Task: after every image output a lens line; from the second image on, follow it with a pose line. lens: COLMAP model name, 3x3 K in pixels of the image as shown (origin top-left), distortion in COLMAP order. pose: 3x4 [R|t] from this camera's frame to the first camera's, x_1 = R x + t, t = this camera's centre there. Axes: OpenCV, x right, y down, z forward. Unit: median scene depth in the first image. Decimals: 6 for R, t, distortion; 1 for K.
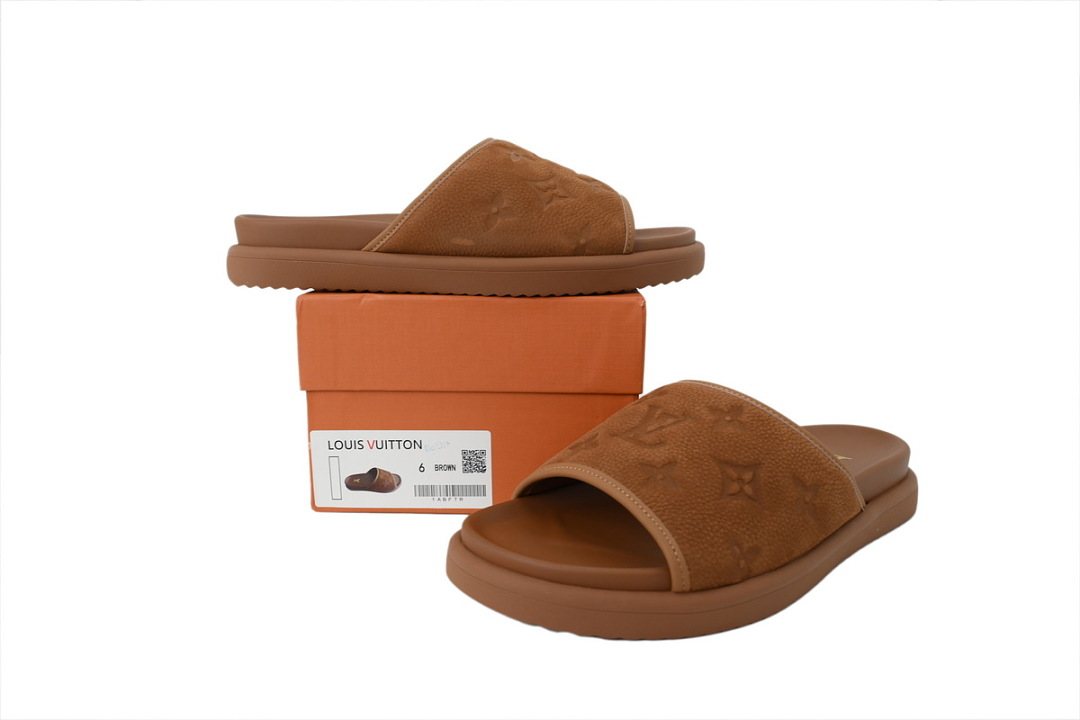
lens RADIAL K [[829.7, 0, 540.8], [0, 829.7, 358.9], [0, 0, 1]] dist [0.069956, 0.002027]
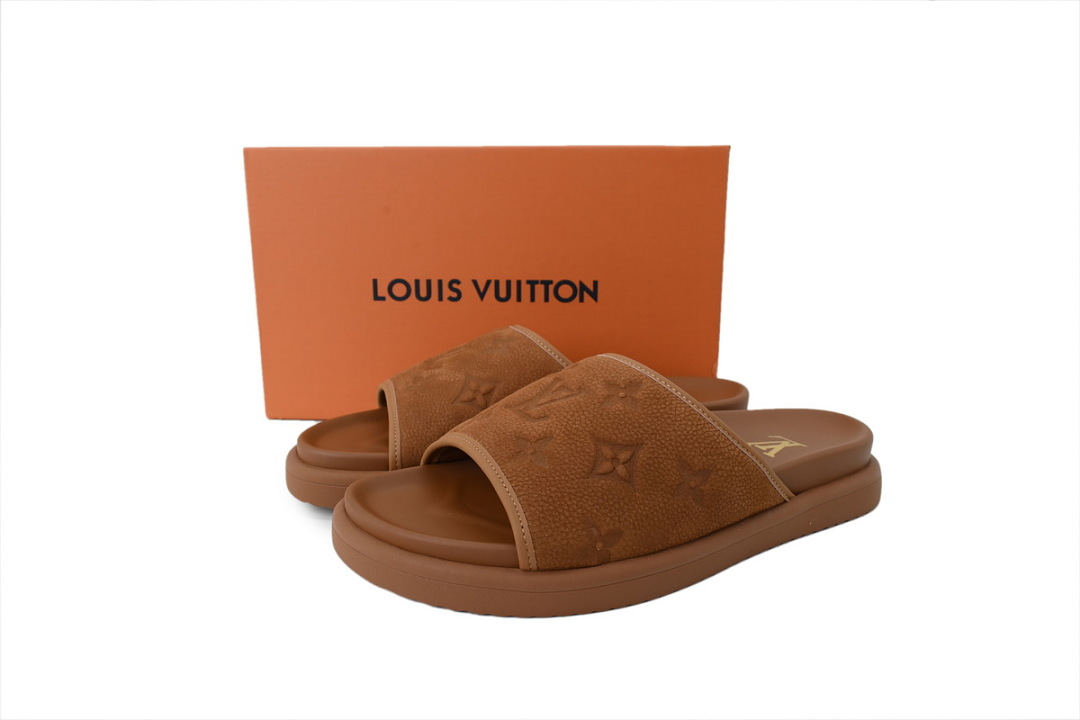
lens RADIAL K [[829.7, 0, 540.2], [0, 829.7, 361.7], [0, 0, 1]] dist [0.069956, 0.002027]
pose [[0.984124, 0.042584, -0.172297, 0.310803], [-0.036014, 0.998507, 0.041079, -0.001317], [0.173789, -0.034222, 0.984188, 0.060185]]
